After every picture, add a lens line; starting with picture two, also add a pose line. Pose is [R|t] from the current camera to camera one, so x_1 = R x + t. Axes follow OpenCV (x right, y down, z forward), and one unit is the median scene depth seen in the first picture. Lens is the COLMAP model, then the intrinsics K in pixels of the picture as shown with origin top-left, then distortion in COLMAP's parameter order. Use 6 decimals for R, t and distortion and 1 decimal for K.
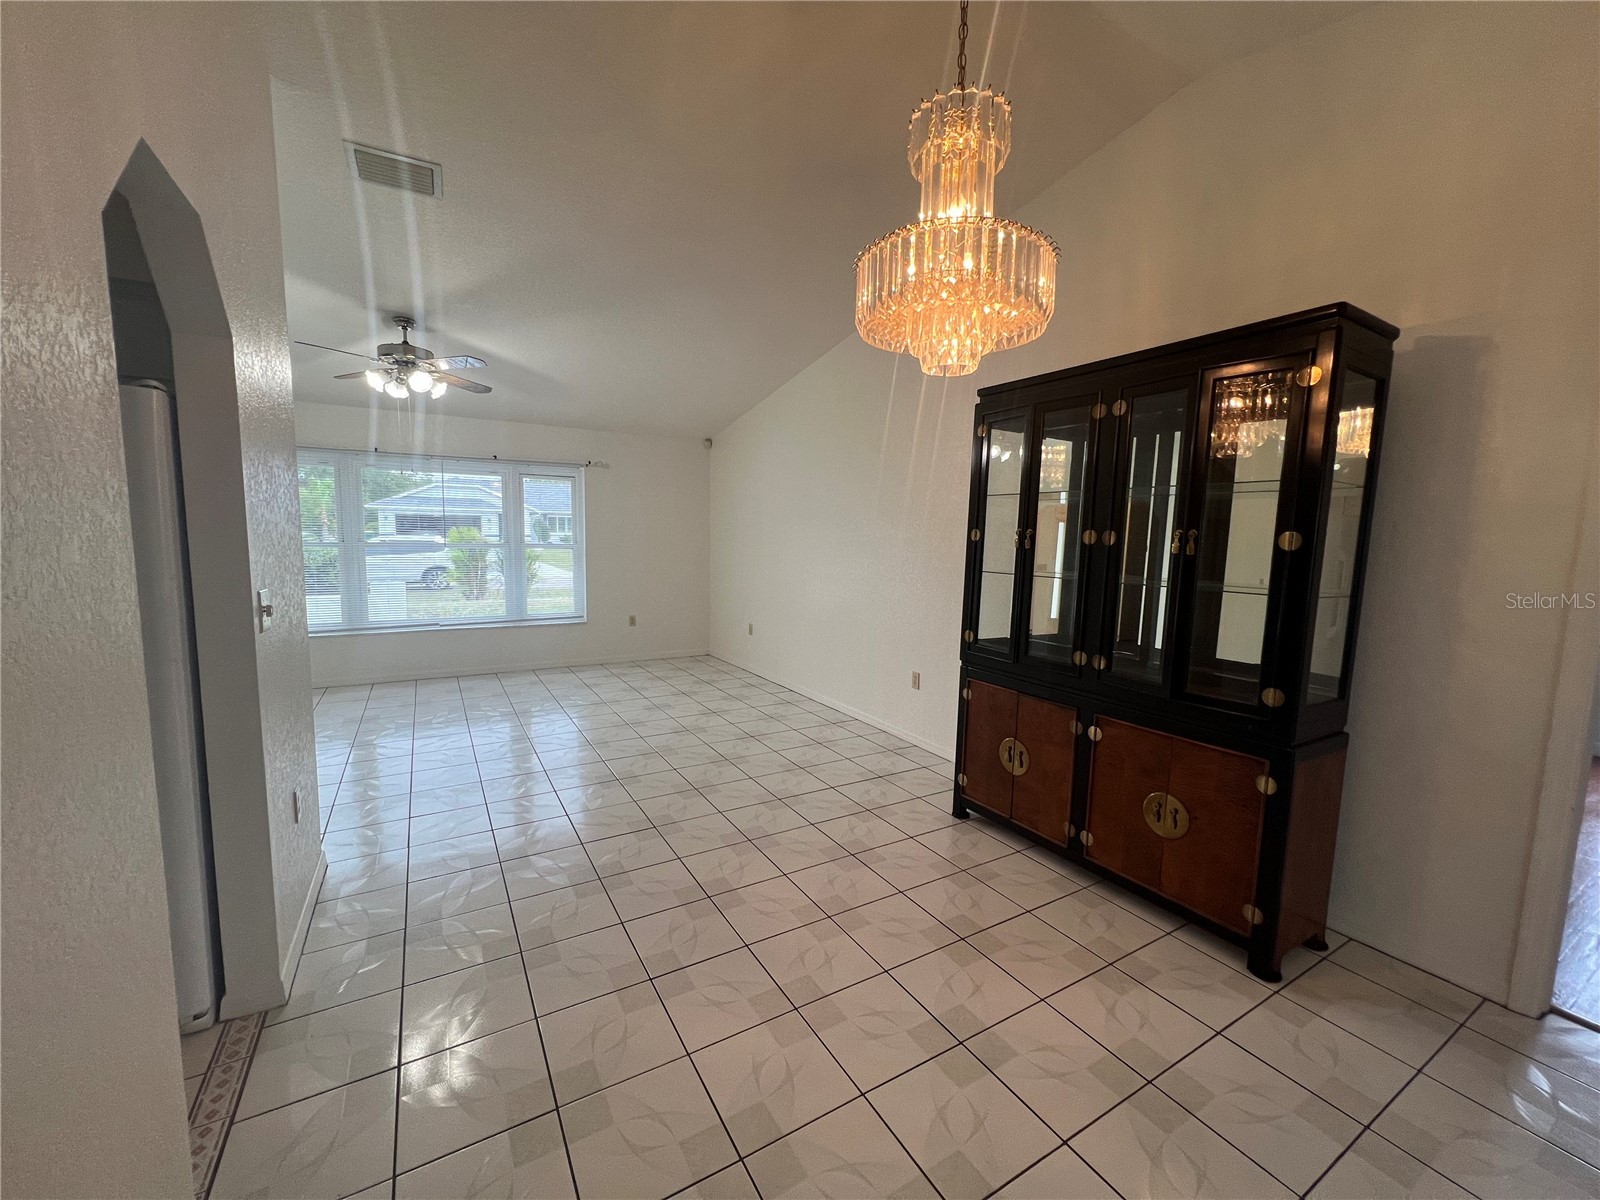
lens RADIAL K [[642.8, 0, 807.2], [0, 642.8, 595.4], [0, 0, 1]] dist [0.001865, -0.000836]
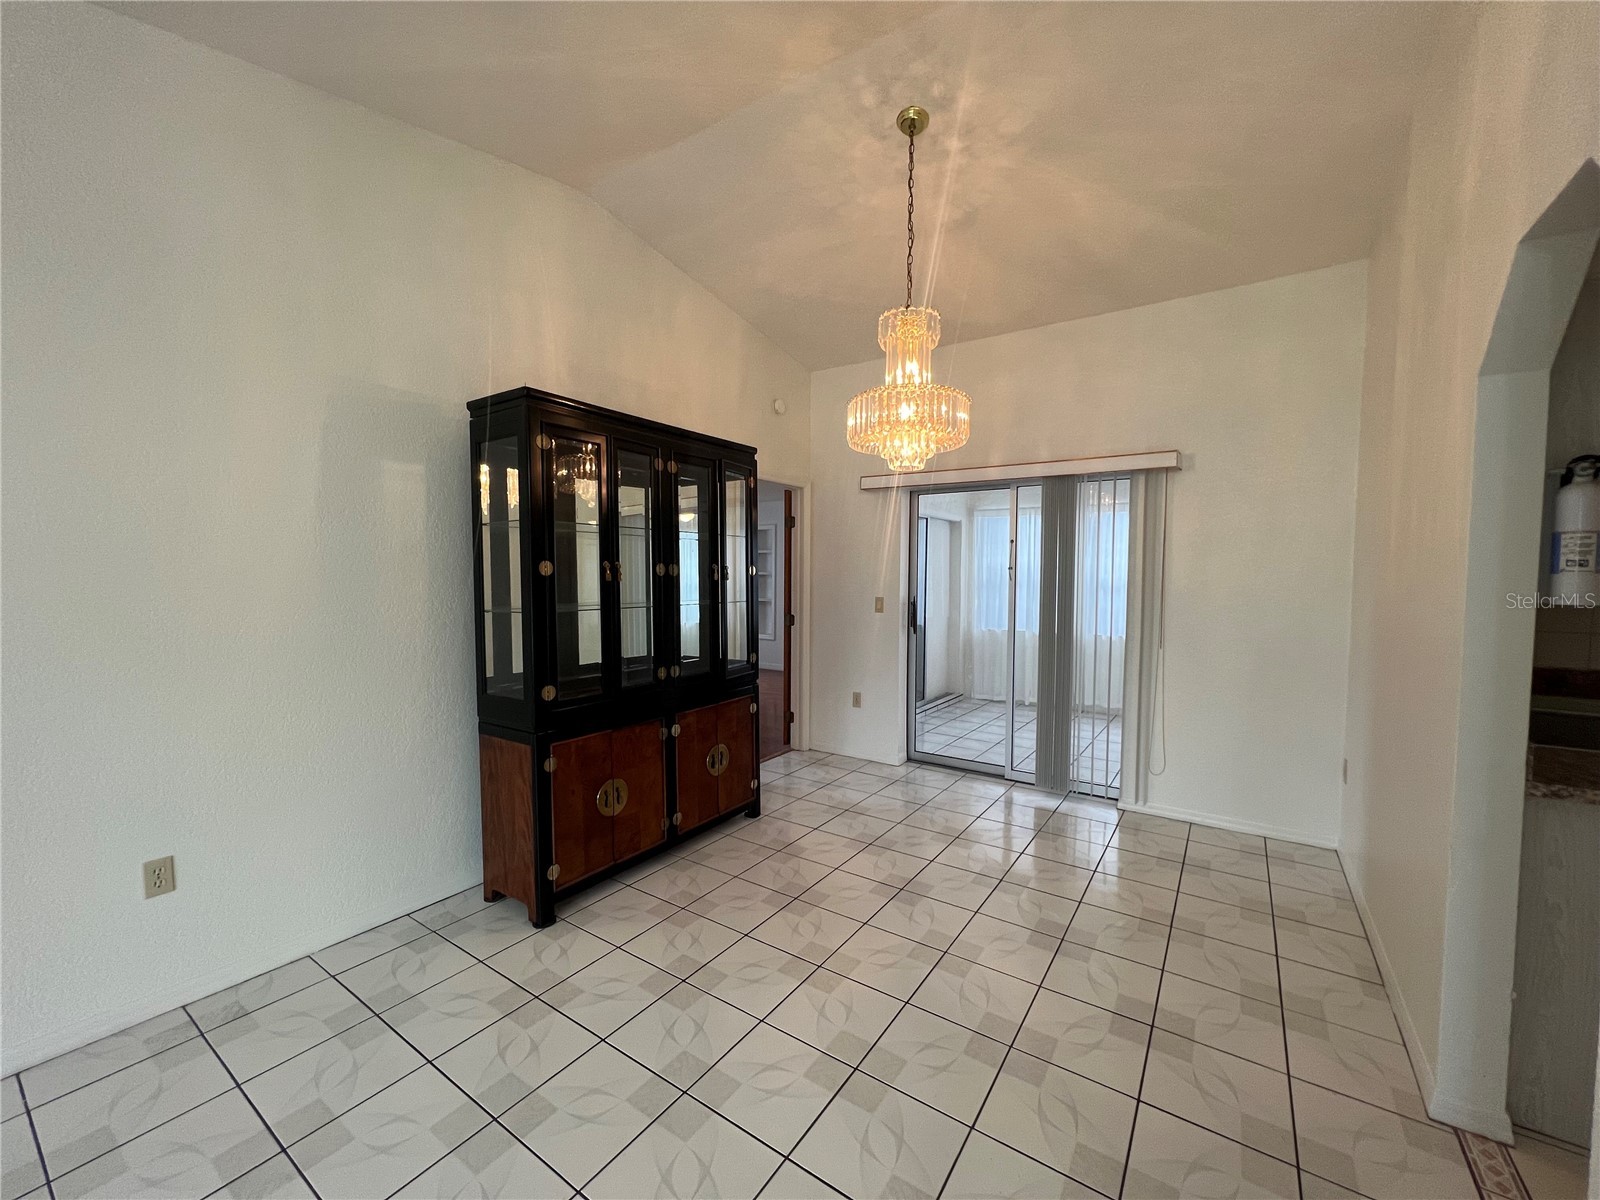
lens RADIAL K [[642.8, 0, 803.6], [0, 642.8, 585.1], [0, 0, 1]] dist [0.001865, -0.000836]
pose [[-0.419362, -0.038569, 0.907000, -0.267597], [0.076126, 0.994084, 0.077470, -0.047763], [-0.904622, 0.101534, -0.413945, 0.451765]]
